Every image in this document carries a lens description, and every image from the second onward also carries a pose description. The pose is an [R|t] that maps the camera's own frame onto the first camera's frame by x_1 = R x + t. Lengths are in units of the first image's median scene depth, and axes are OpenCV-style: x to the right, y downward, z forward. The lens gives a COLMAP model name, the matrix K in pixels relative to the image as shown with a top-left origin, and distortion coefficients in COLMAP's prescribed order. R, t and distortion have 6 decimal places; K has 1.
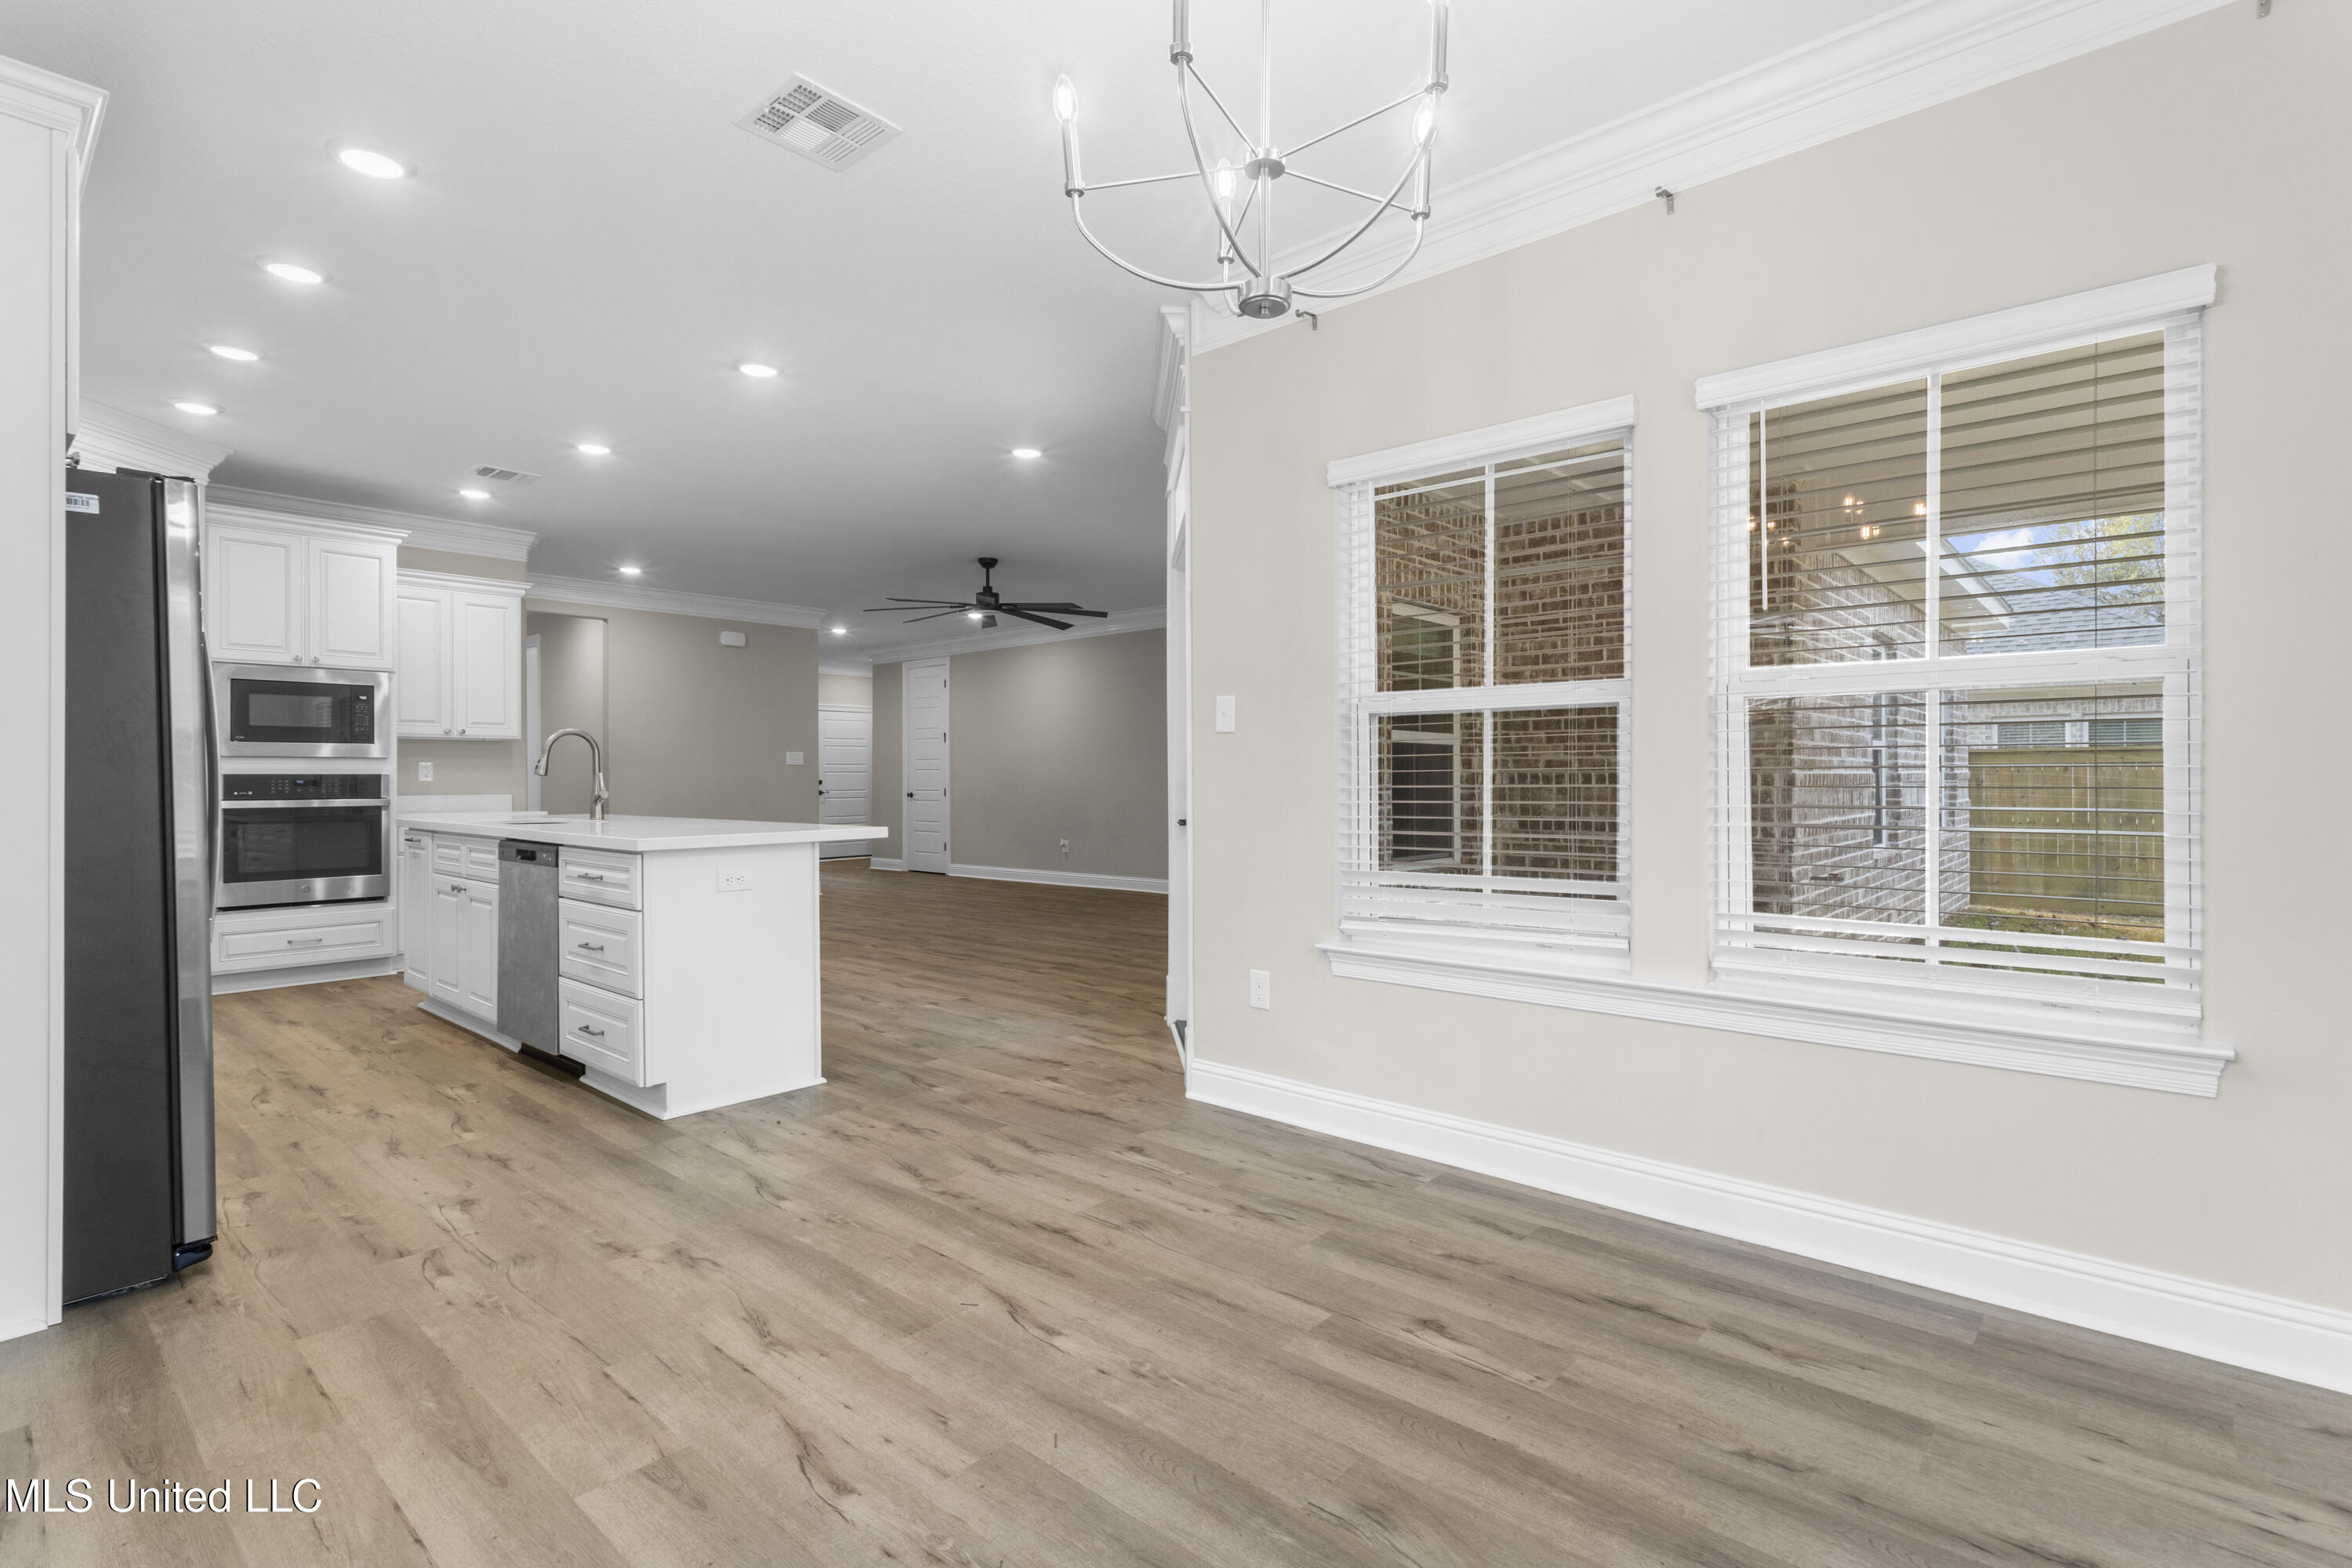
lens RADIAL K [[1118.6, 0, 1182.8], [0, 1118.6, 781.8], [0, 0, 1]] dist [-0.000179, 0.000337]
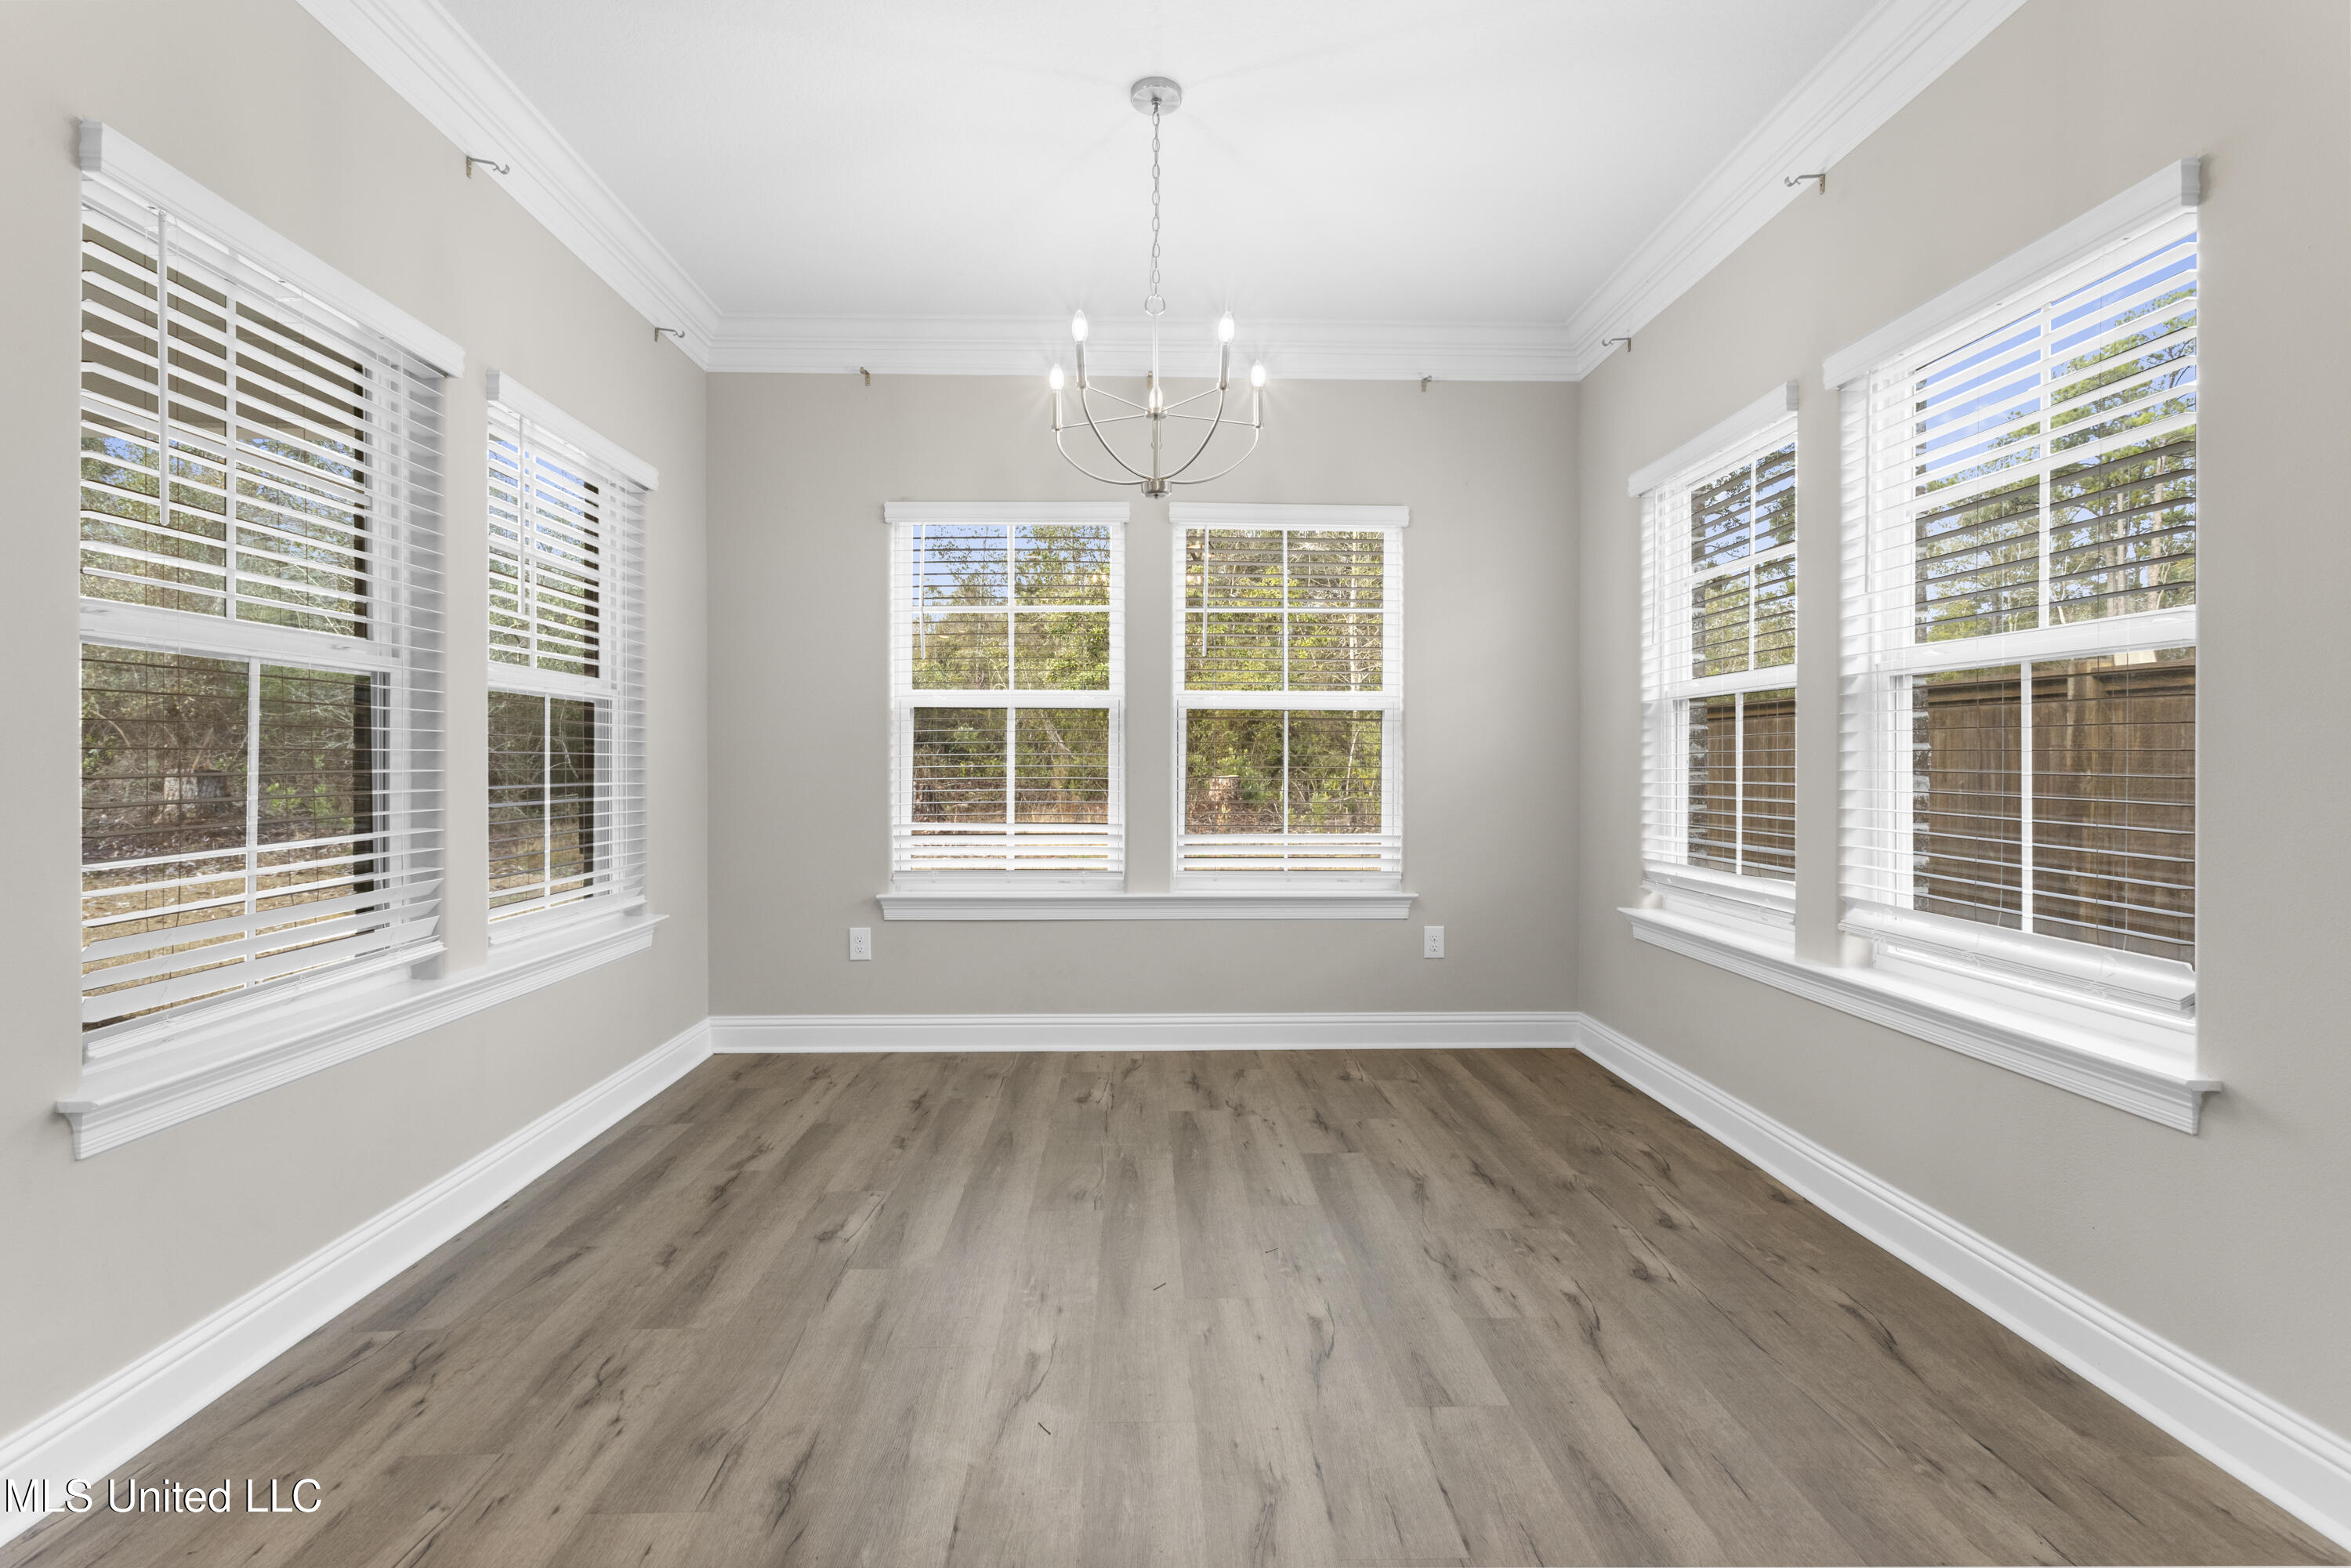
lens RADIAL K [[1118.1, 0, 1172.0], [0, 1118.1, 774.5], [0, 0, 1]] dist [-0.000179, 0.000337]
pose [[-0.690787, -0.005367, 0.723038, -0.837561], [0.003907, 0.999930, 0.011155, 0.000187], [-0.723048, 0.010531, -0.690718, 1.508768]]
